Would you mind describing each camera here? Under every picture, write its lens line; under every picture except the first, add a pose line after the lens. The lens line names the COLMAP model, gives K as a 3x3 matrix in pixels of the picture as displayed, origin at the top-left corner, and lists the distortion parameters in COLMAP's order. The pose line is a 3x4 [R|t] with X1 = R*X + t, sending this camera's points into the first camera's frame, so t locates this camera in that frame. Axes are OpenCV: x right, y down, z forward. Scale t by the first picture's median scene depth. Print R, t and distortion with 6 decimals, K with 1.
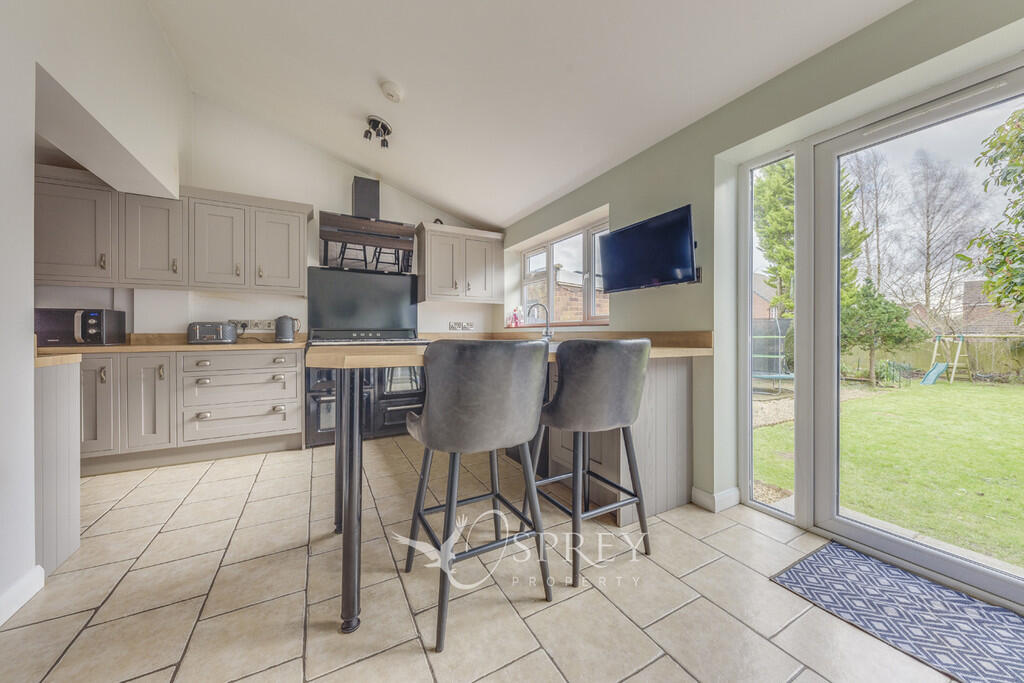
lens RADIAL K [[356.9, 0, 512.0], [0, 356.9, 341.5], [0, 0, 1]] dist [-0.000033, -0.000011]
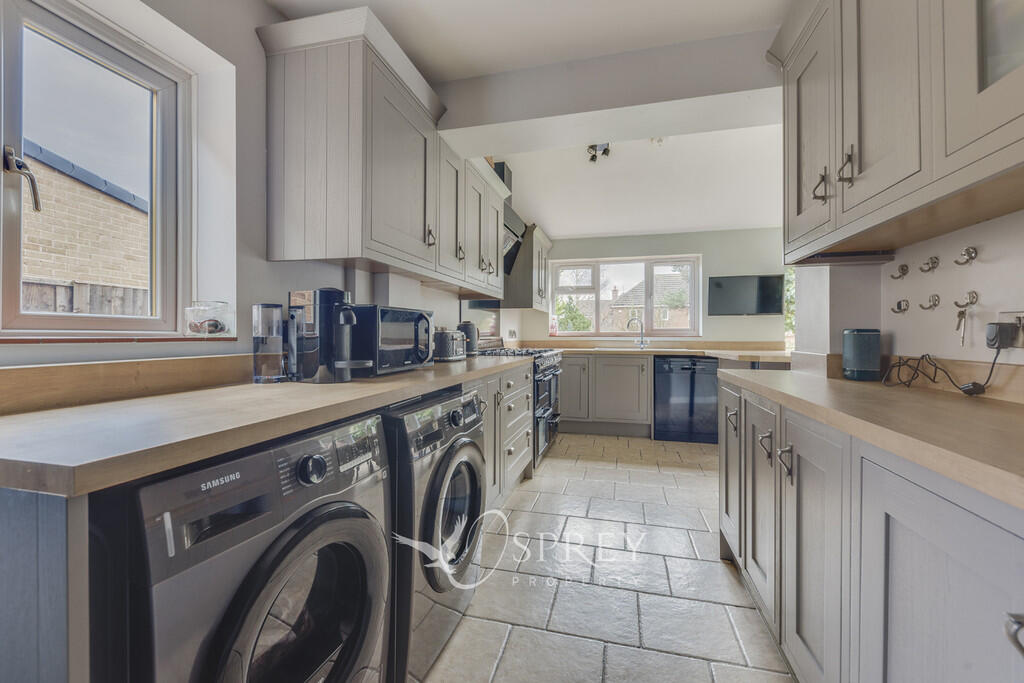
lens RADIAL K [[417.8, 0, 512.0], [0, 417.8, 341.5], [0, 0, 1]] dist [-0.000214, 0.000022]
pose [[0.678452, -0.007903, 0.734602, -1.079171], [0.015009, 0.999883, -0.003105, -0.022171], [-0.734491, 0.013133, 0.678491, 0.286373]]
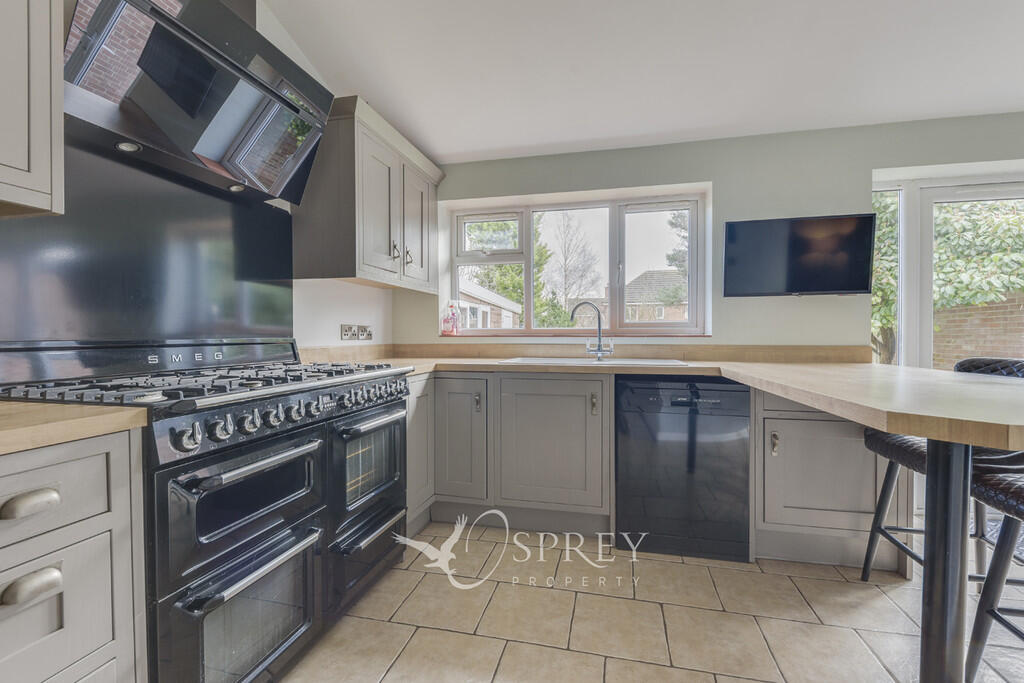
lens RADIAL K [[425.7, 0, 512.0], [0, 425.7, 341.5], [0, 0, 1]] dist [0.001508, 0.000181]
pose [[0.671120, -0.010484, 0.741275, -0.509704], [0.017508, 0.999845, -0.001710, -0.028663], [-0.741142, 0.014126, 0.671199, 0.490425]]
